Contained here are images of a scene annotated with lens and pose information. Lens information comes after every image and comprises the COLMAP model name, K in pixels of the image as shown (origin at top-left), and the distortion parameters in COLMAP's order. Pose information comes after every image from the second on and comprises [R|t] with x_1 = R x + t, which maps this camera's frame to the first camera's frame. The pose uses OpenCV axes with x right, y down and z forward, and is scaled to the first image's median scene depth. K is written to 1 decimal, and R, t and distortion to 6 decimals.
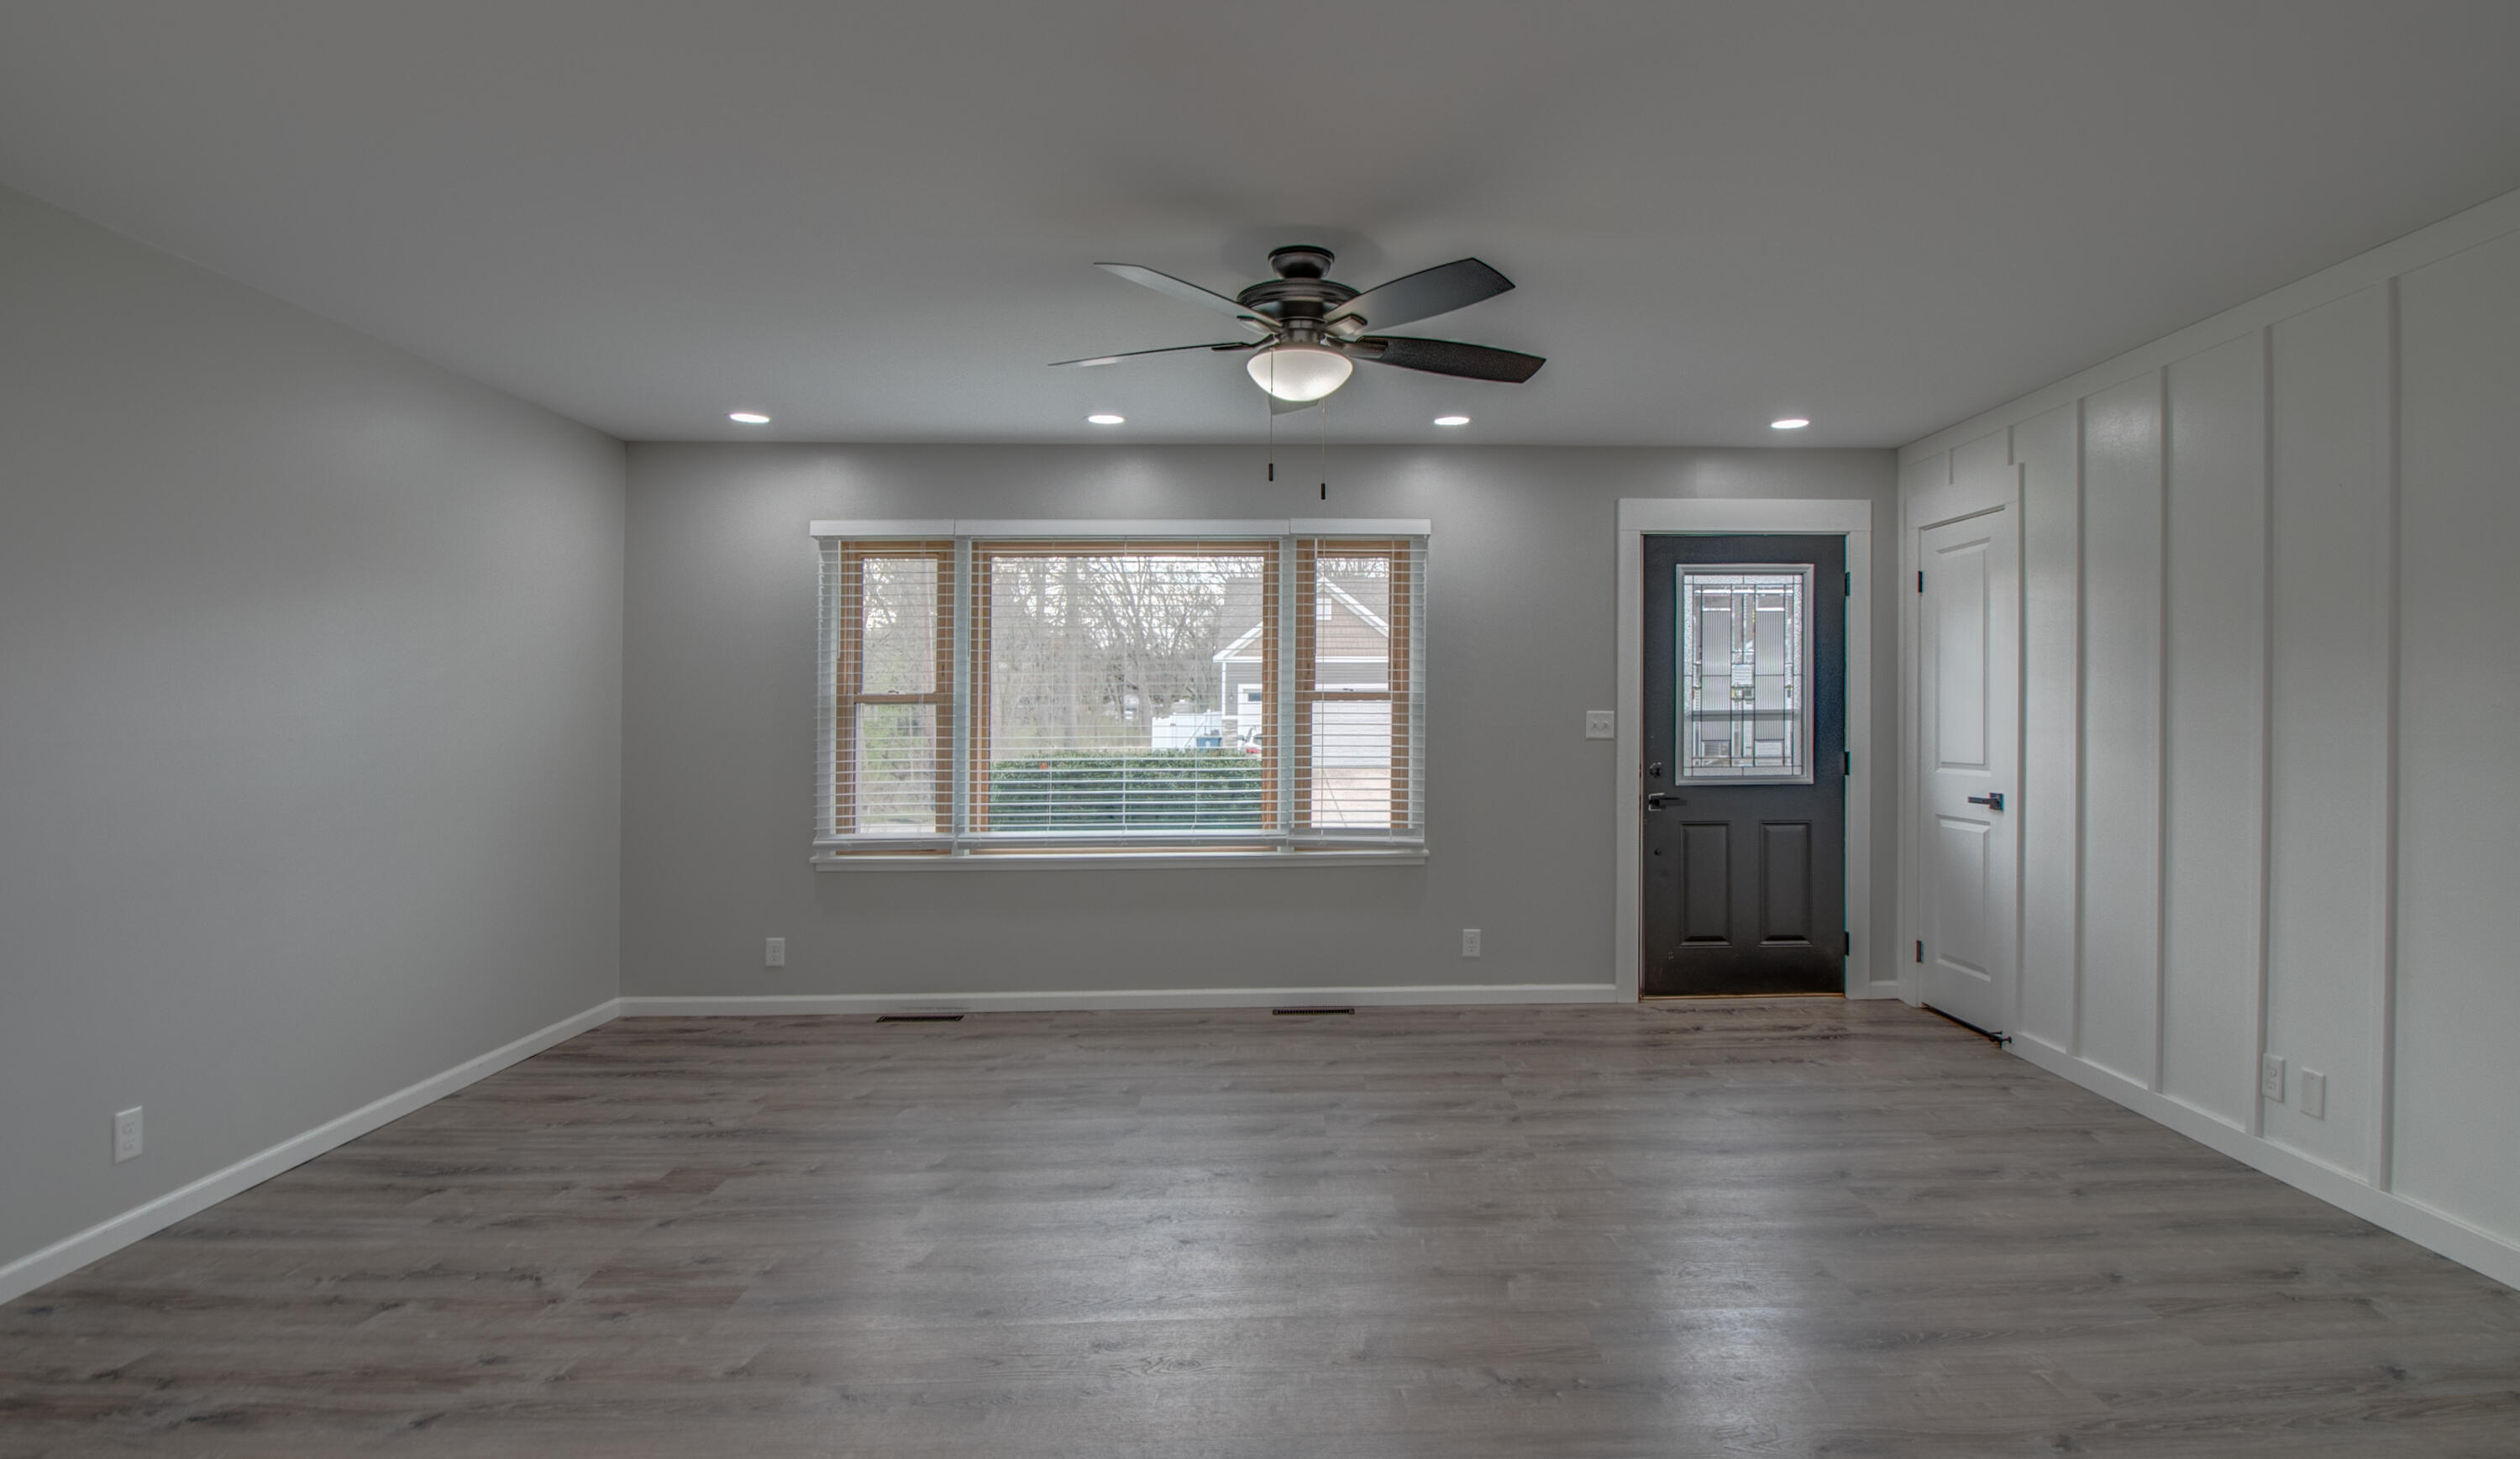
lens RADIAL K [[1324.5, 0, 1260.0], [0, 1324.5, 729.5], [0, 0, 1]] dist [-0.005612, -0.001469]
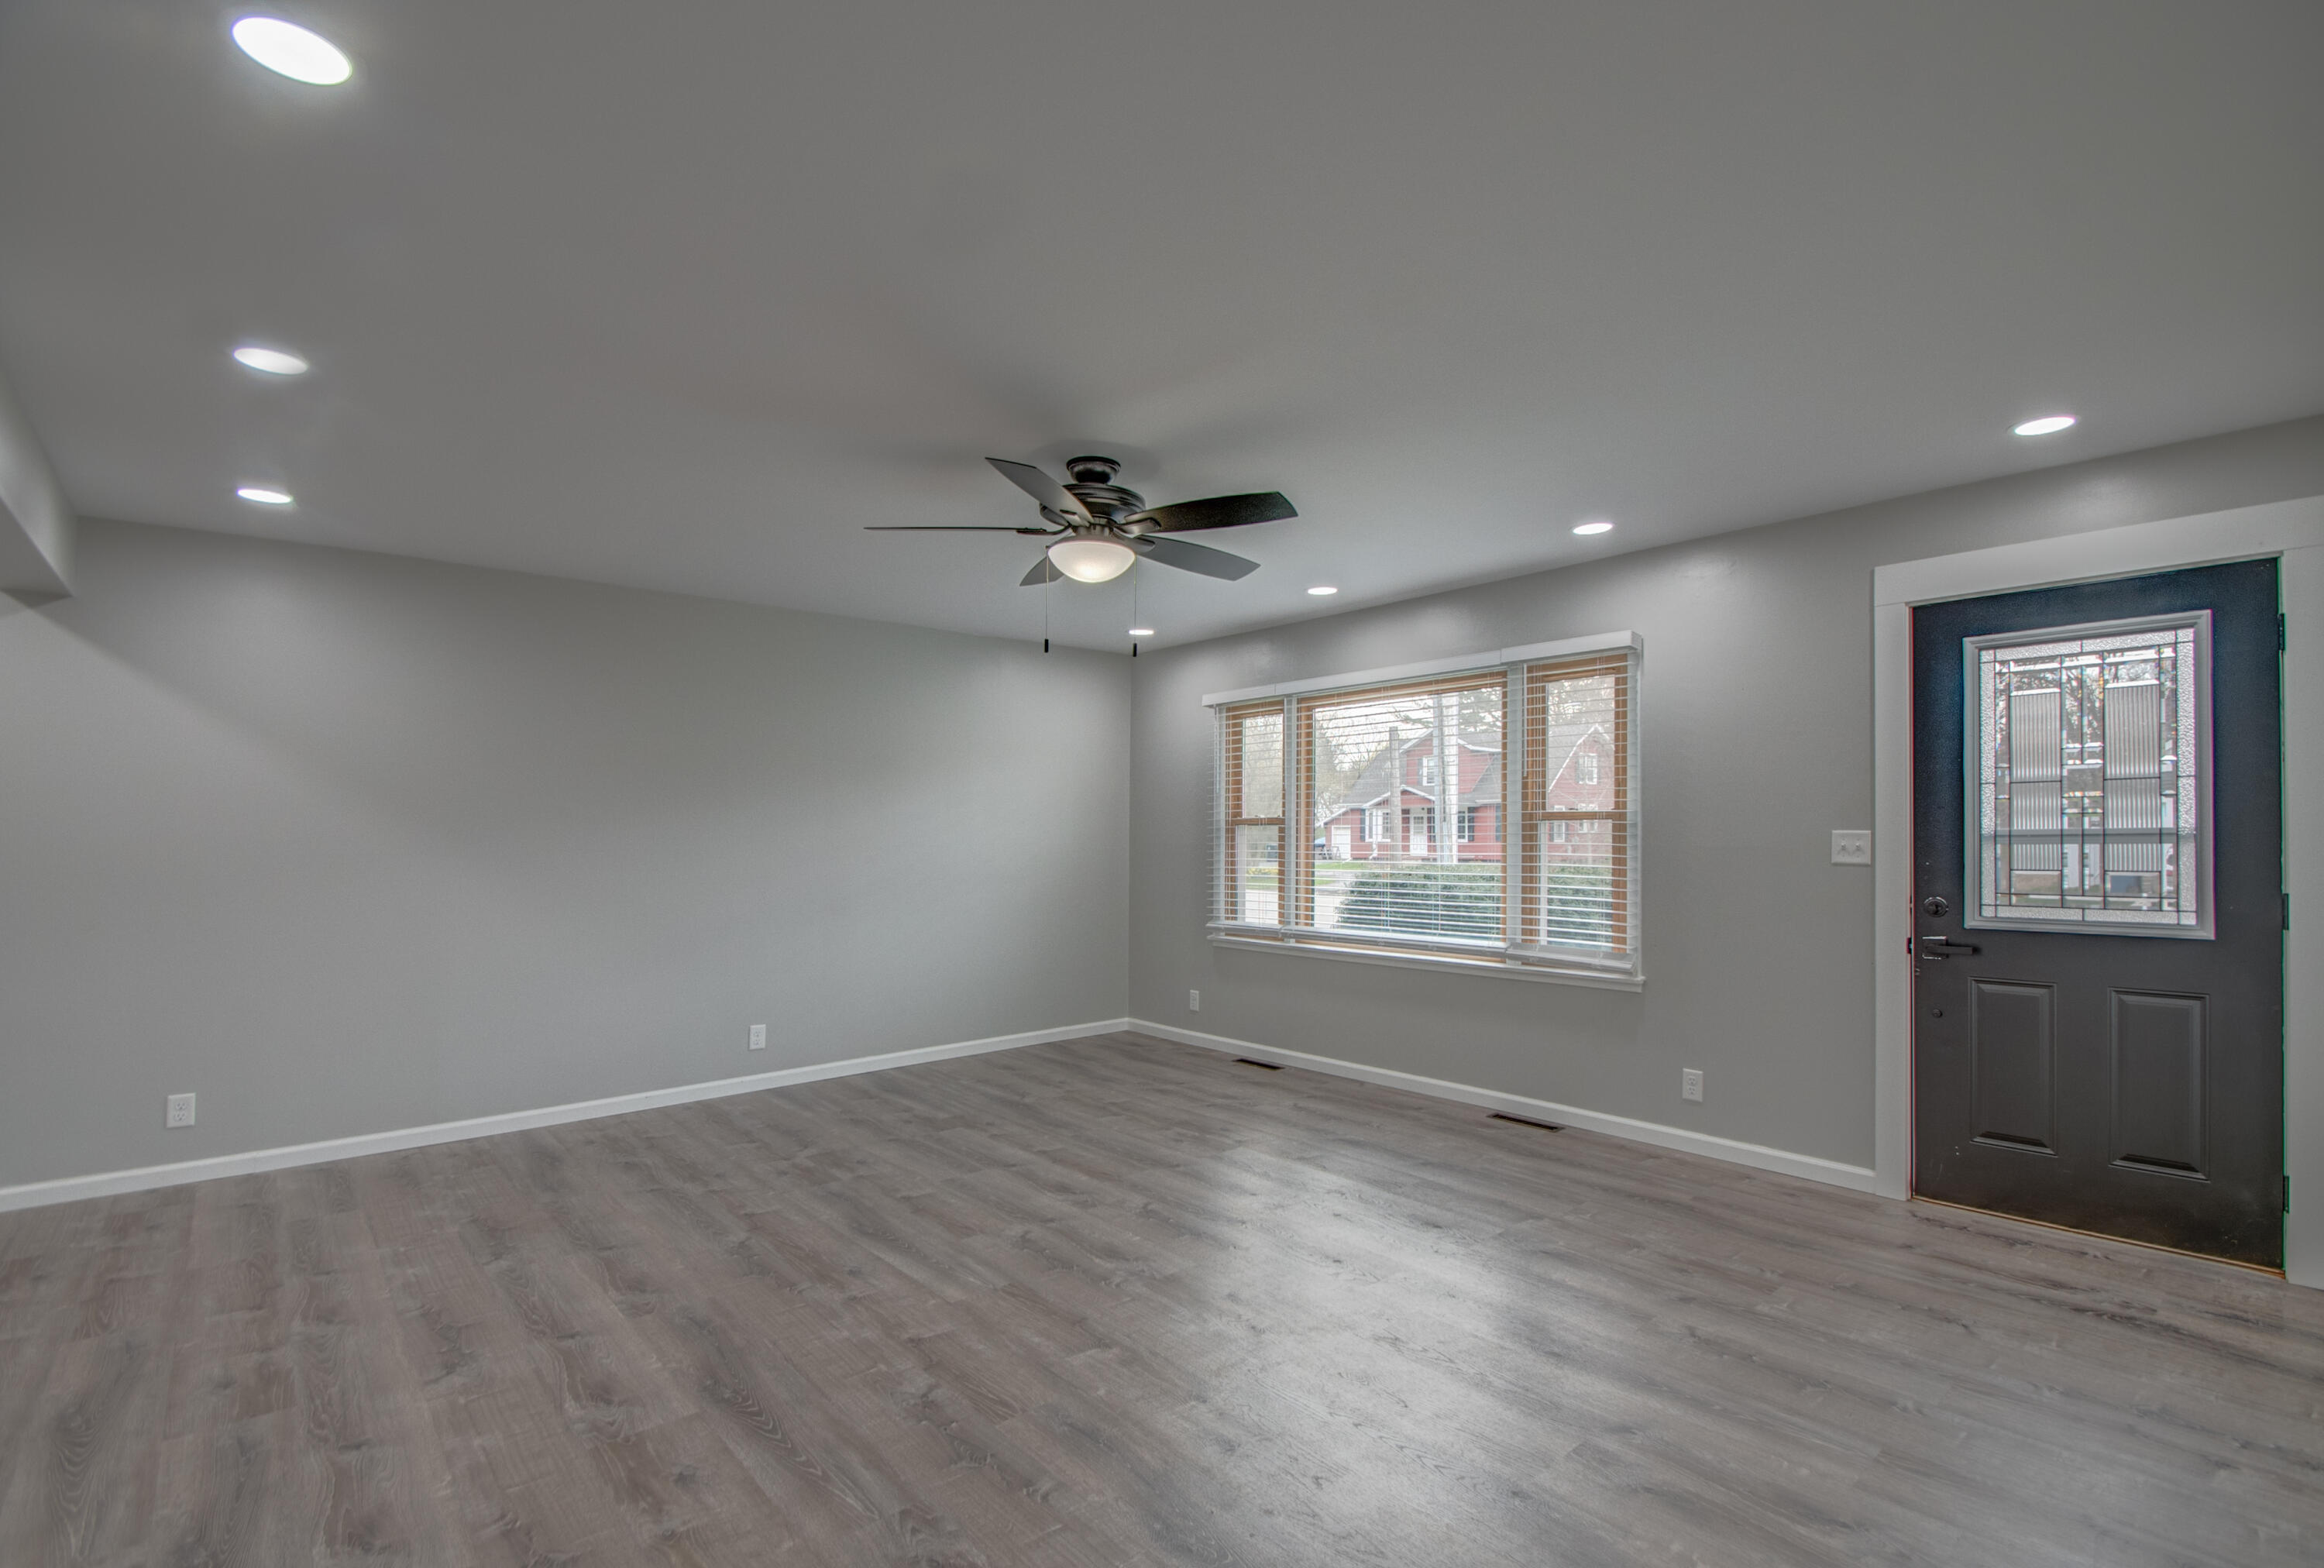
lens RADIAL K [[1063.2, 0, 1183.1], [0, 1063.2, 828.8], [0, 0, 1]] dist [0.010927, -0.014098]
pose [[0.631229, -0.001559, -0.775595, 0.509216], [-0.005648, 0.999962, -0.006608, -0.008283], [0.775576, 0.008552, 0.631197, 0.266127]]
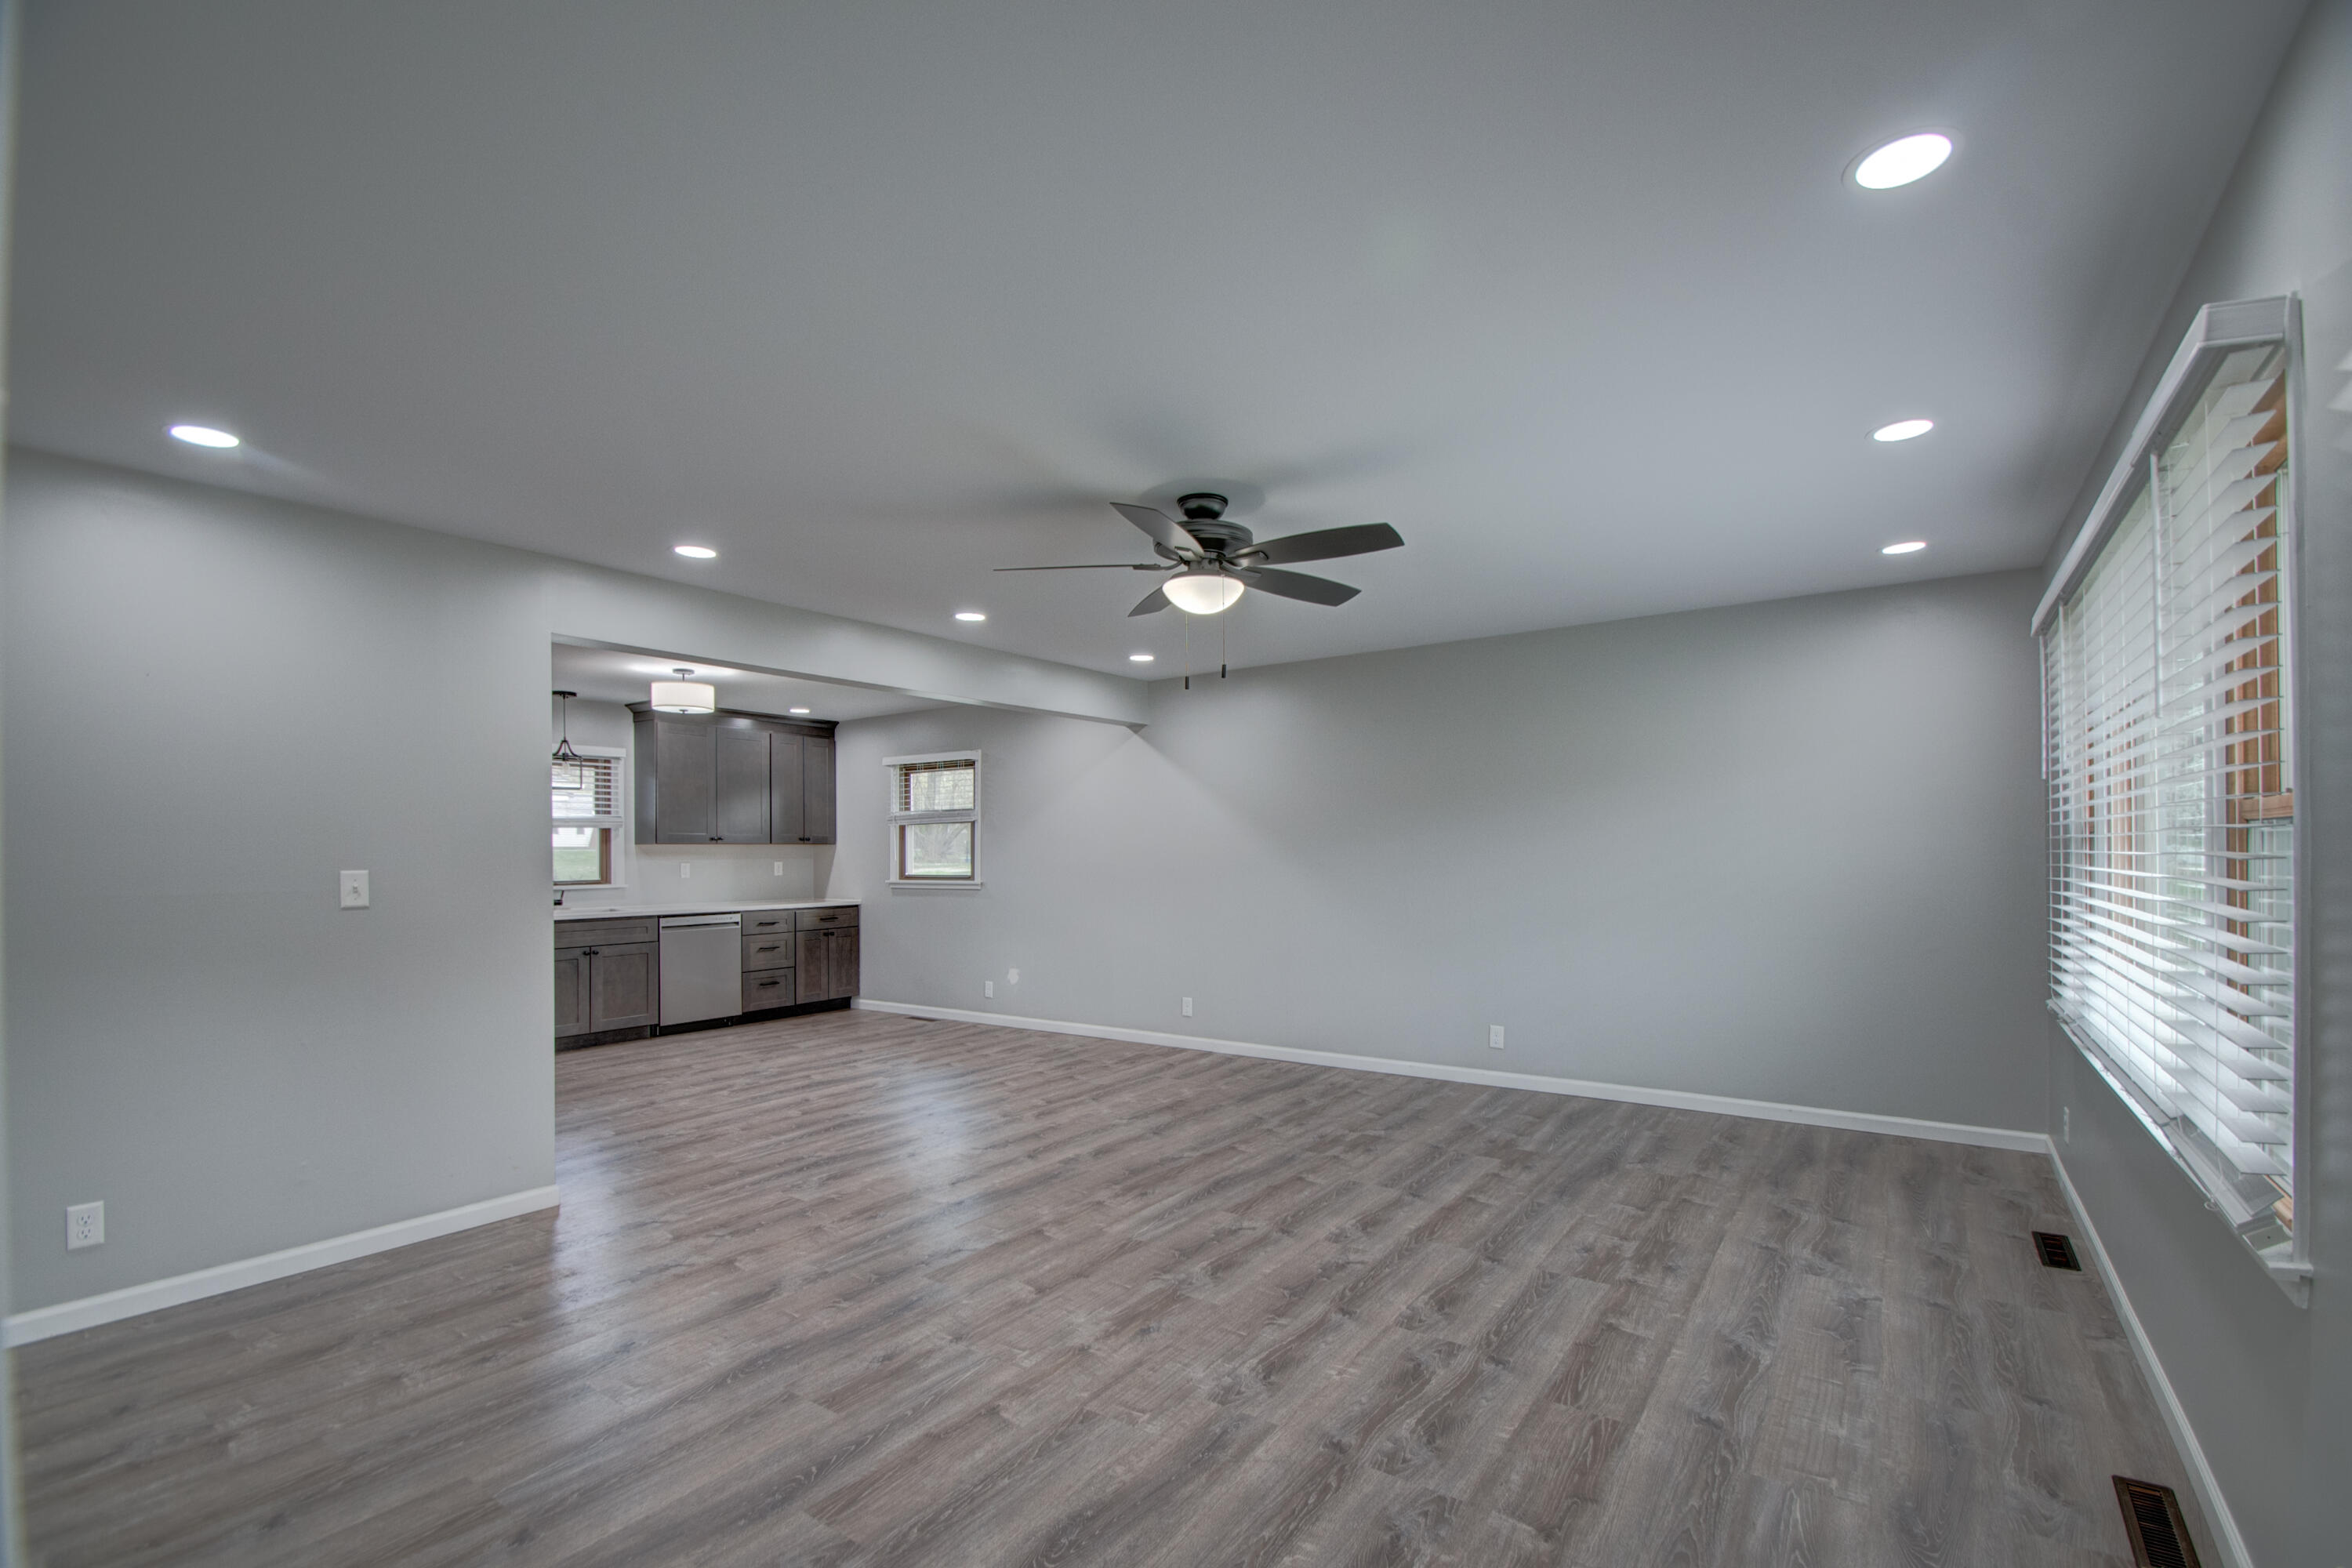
lens RADIAL K [[1031.1, 0, 1147.7], [0, 1031.1, 841.8], [0, 0, 1]] dist [0.001929, 0.000132]
pose [[-0.613185, 0.003143, -0.789933, 0.501245], [0.001726, 0.999995, 0.002640, -0.012689], [0.789937, 0.000256, -0.613187, 0.934289]]
